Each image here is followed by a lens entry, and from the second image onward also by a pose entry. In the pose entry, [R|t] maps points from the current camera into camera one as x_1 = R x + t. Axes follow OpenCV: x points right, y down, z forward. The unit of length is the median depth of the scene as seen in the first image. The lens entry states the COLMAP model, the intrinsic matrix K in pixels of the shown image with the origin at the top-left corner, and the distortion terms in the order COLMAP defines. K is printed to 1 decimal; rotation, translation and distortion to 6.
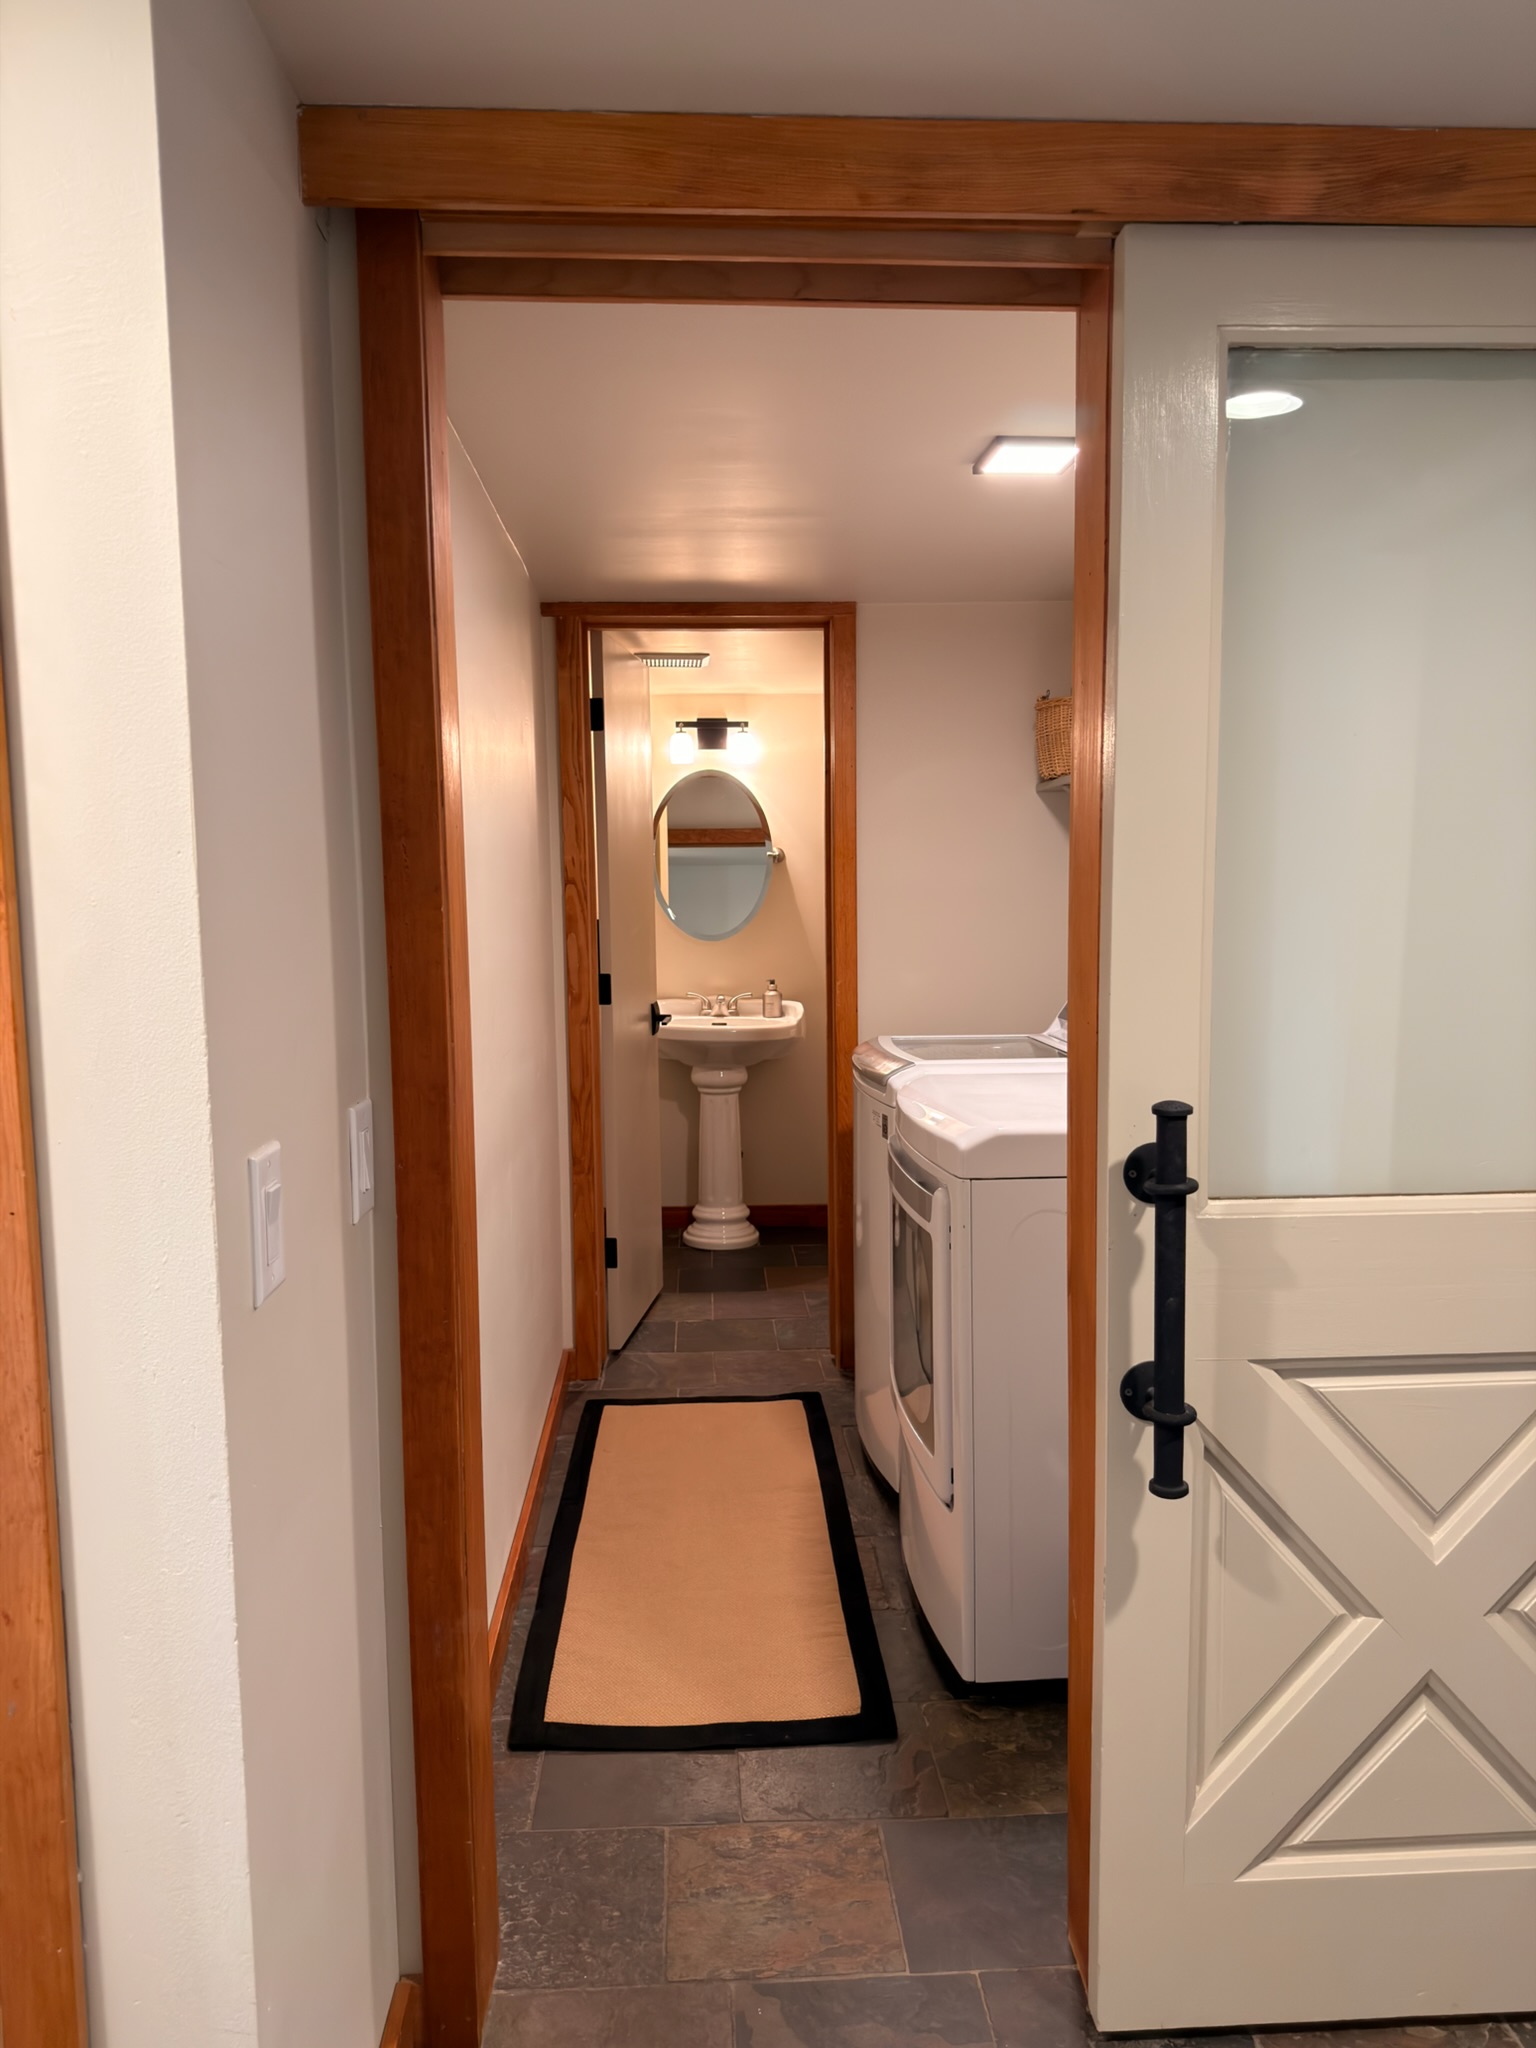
lens RADIAL K [[1459.0, 0, 768.0], [0, 1459.0, 1024.0], [0, 0, 1]] dist [0.142725, -0.180623]
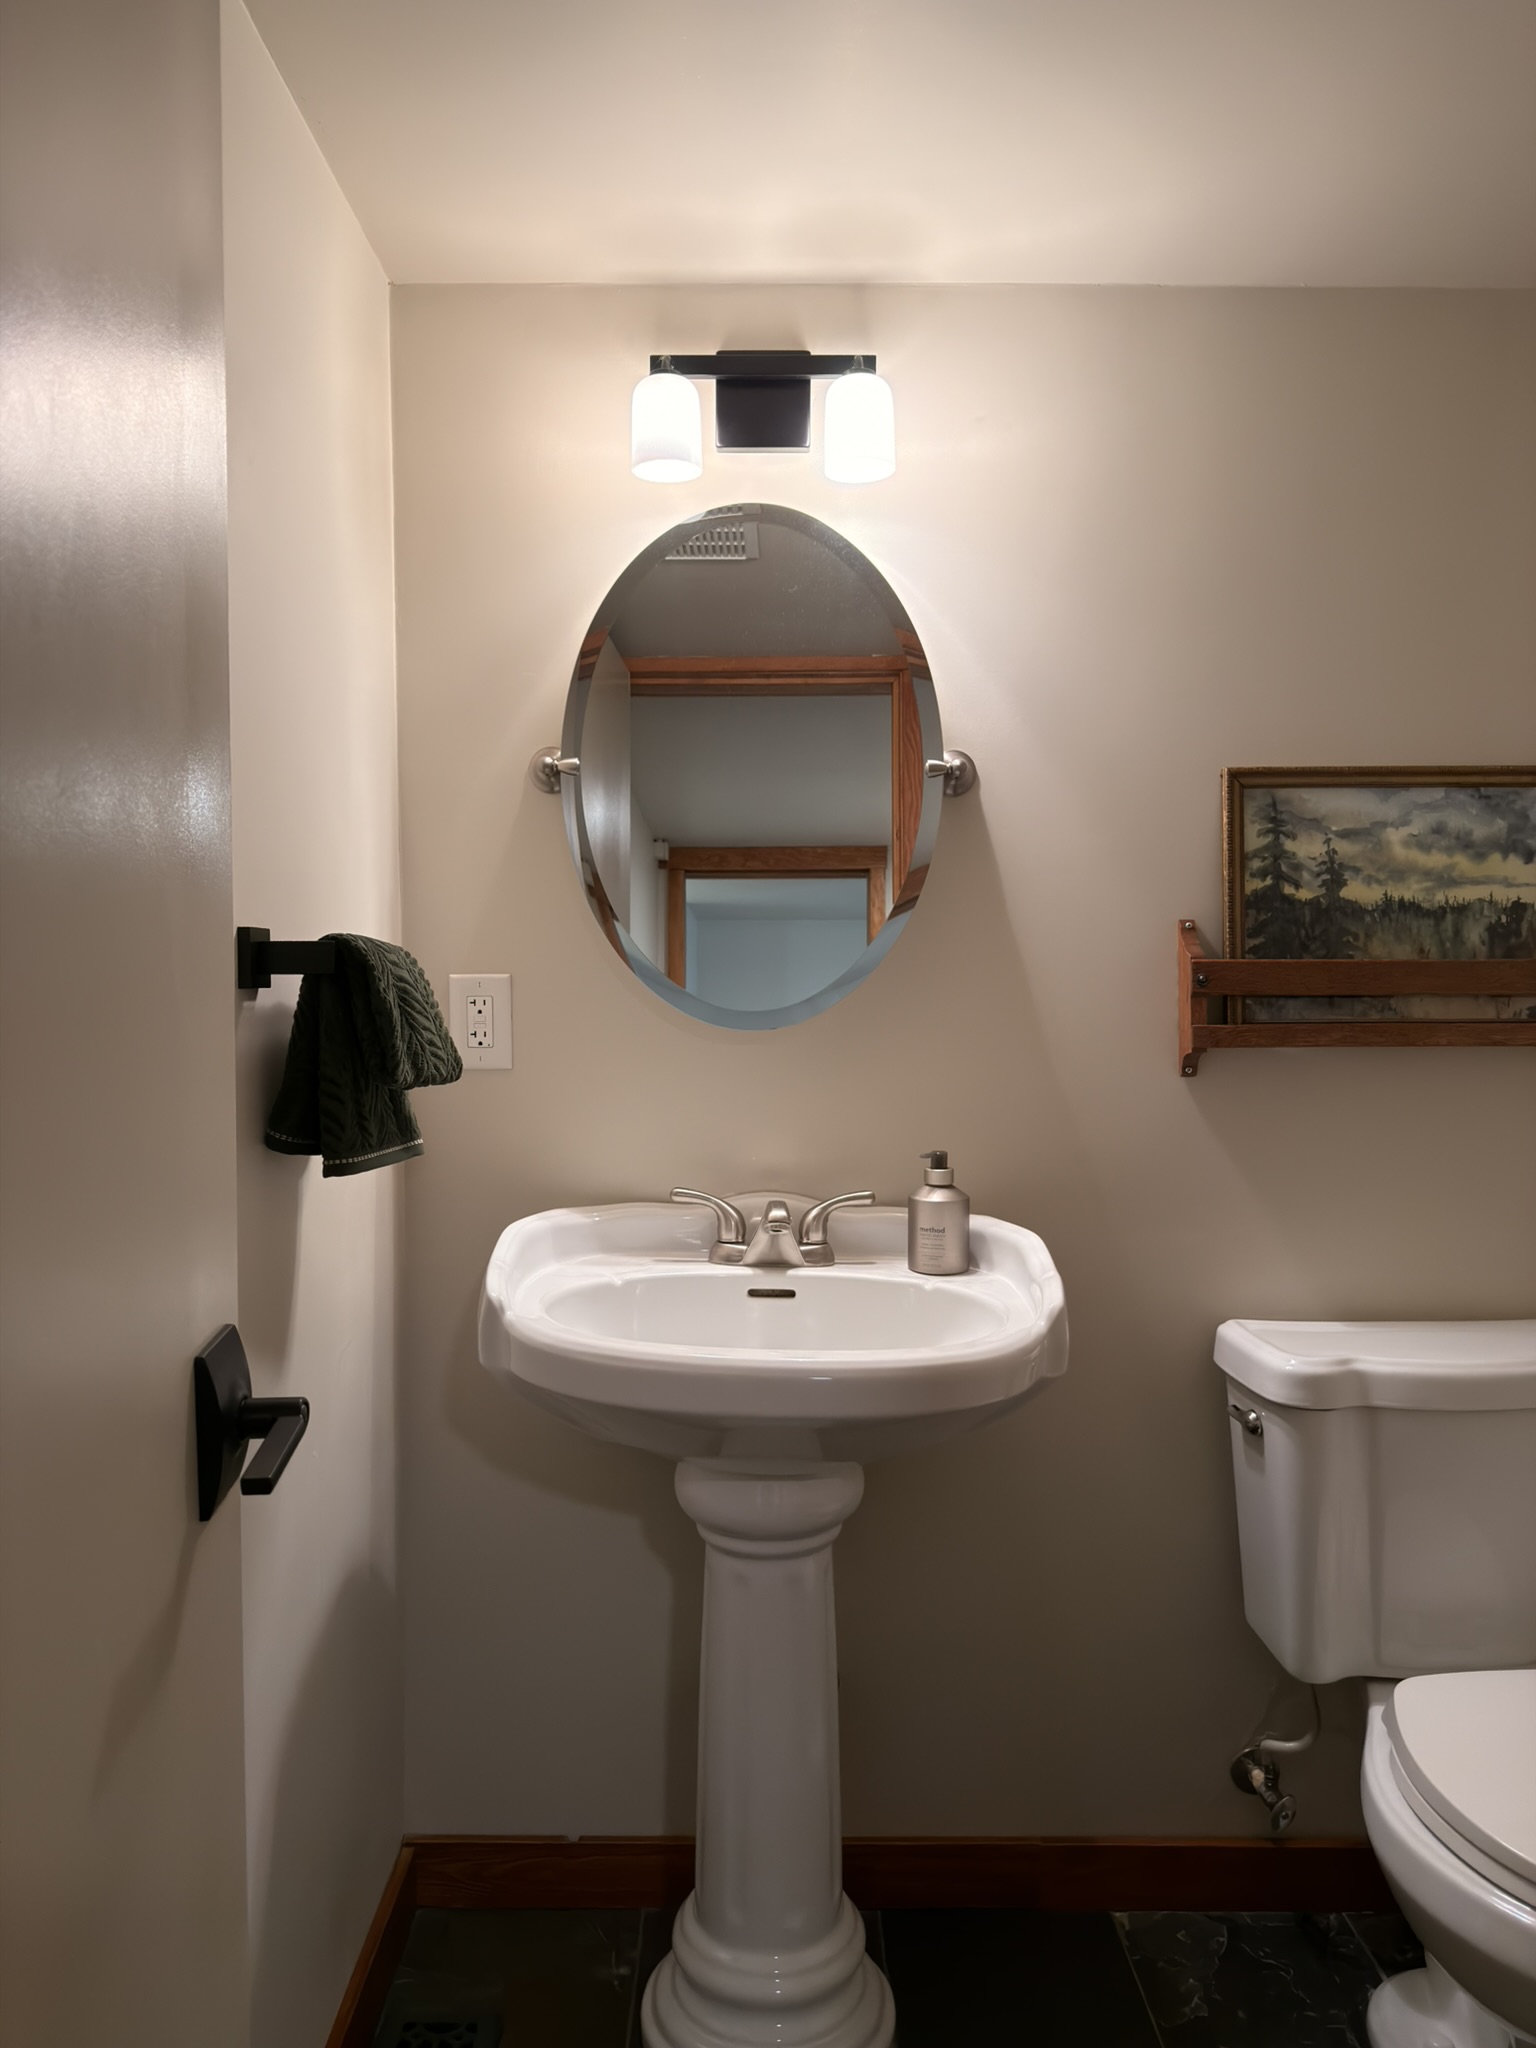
lens RADIAL K [[1459.0, 0, 768.0], [0, 1459.0, 1024.0], [0, 0, 1]] dist [0.142725, -0.180623]
pose [[0.999247, 0.013550, -0.036346, -0.029978], [-0.015592, 0.998281, -0.056495, -0.051223], [0.035518, 0.057019, 0.997741, 0.873376]]
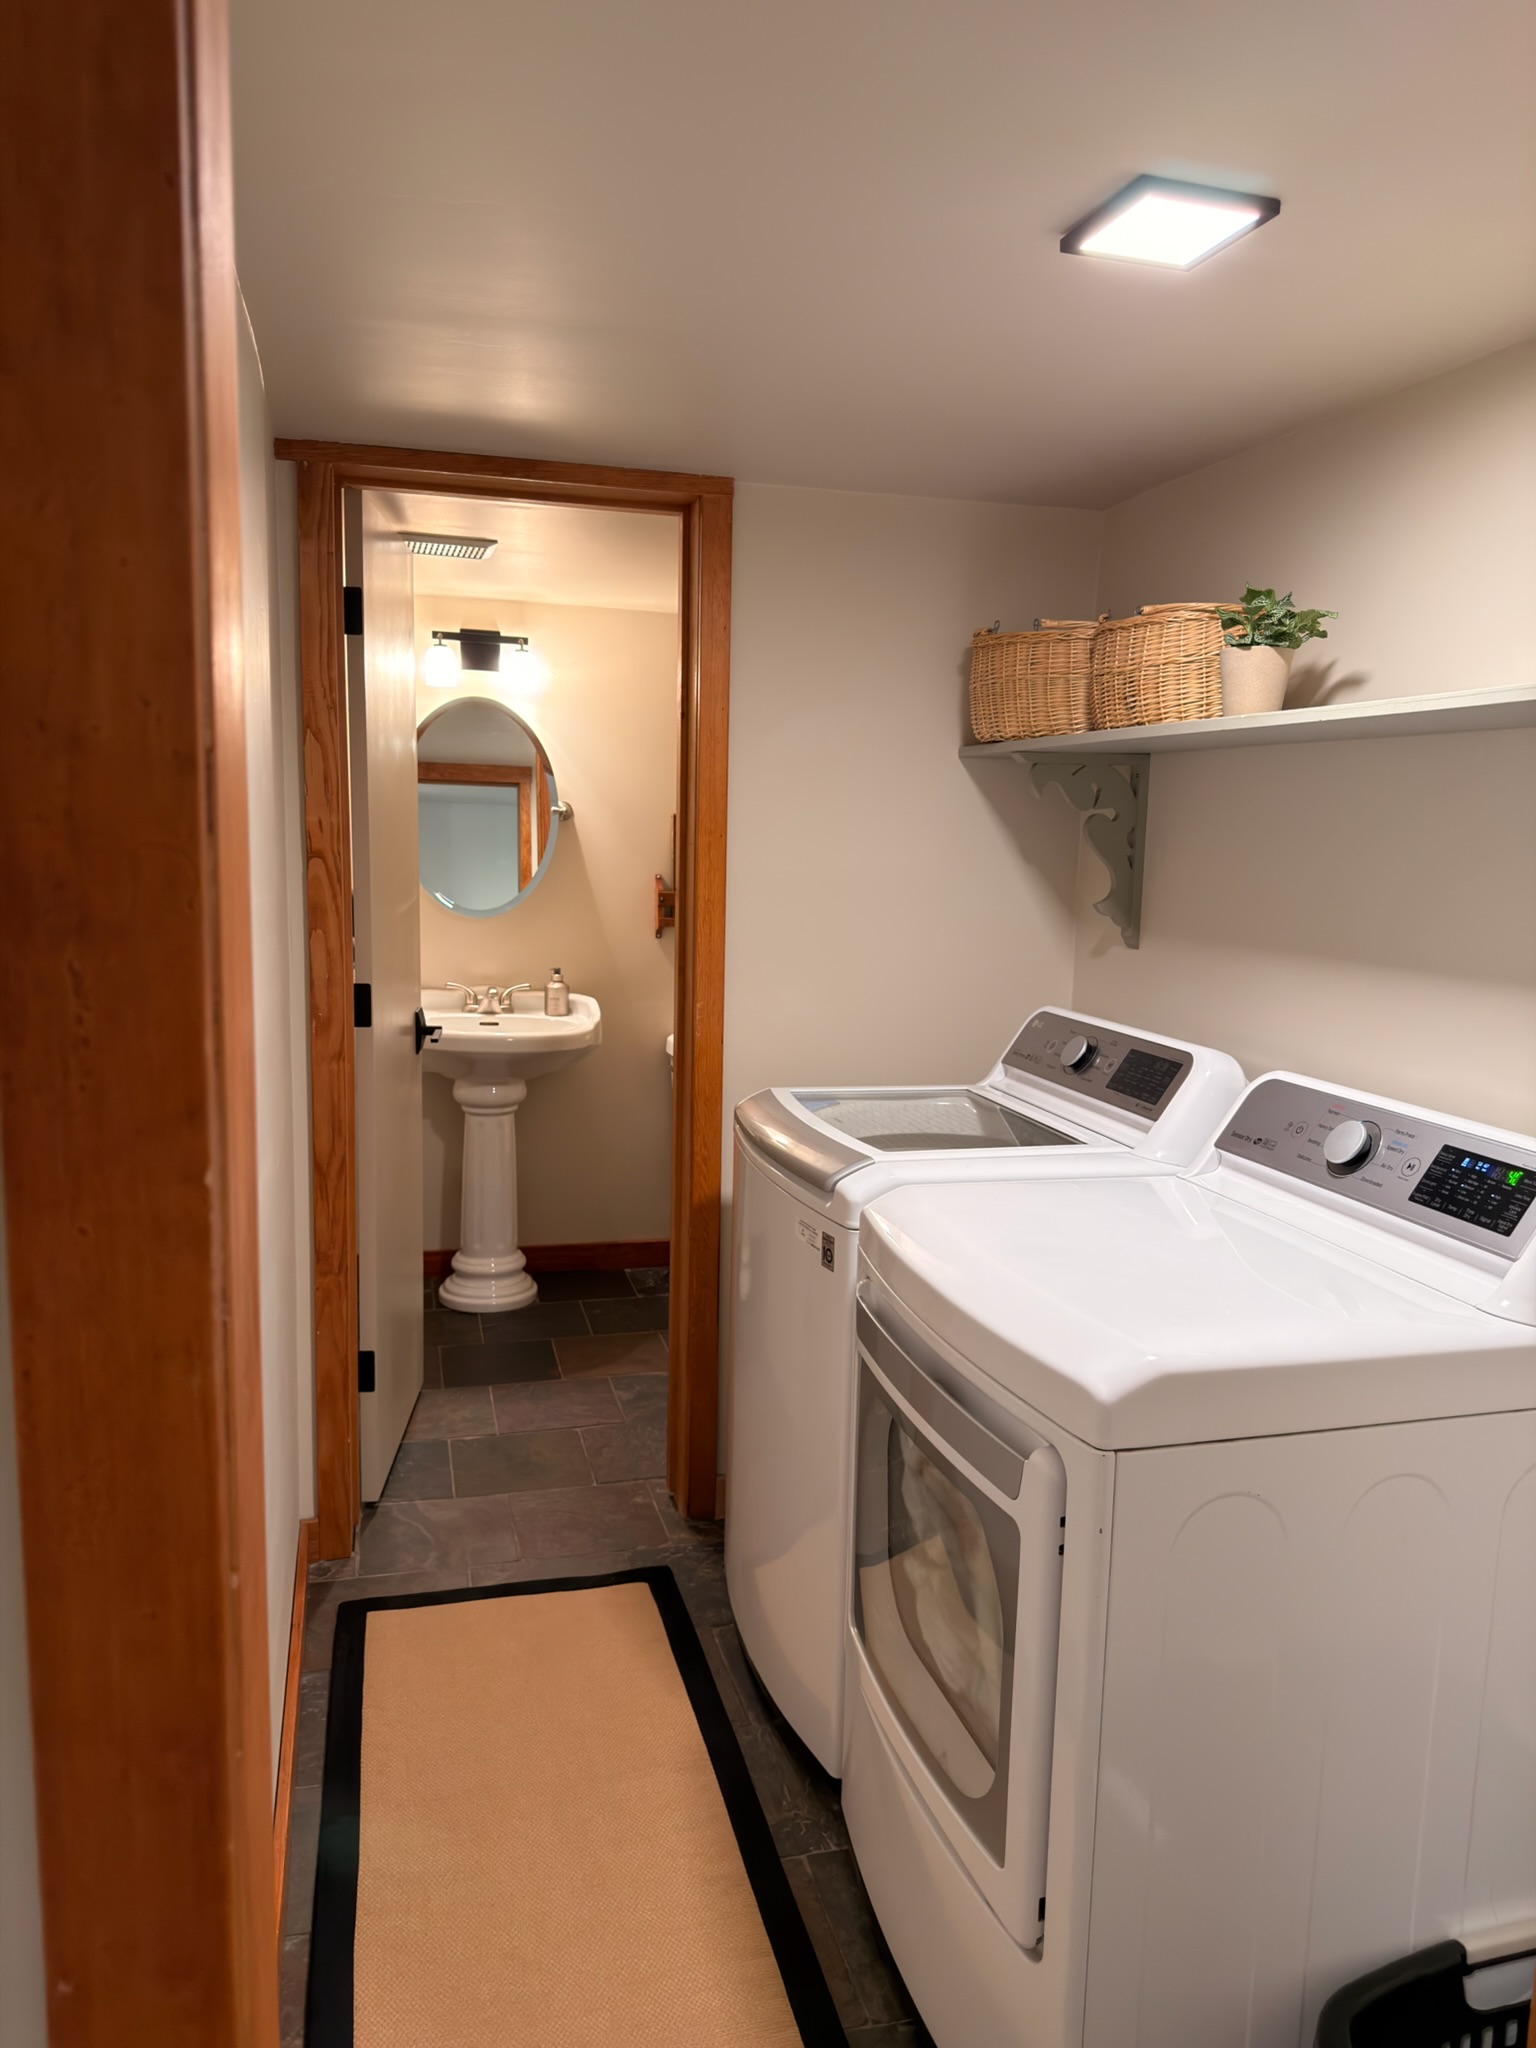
lens RADIAL K [[1463.0, 0, 781.9], [0, 1463.0, 1028.0], [0, 0, 1]] dist [0.151779, -0.319740]
pose [[0.976848, 0.007697, 0.213795, -0.062297], [-0.017385, 0.998903, 0.043471, -0.044774], [-0.213226, -0.046182, 0.975911, 0.245491]]
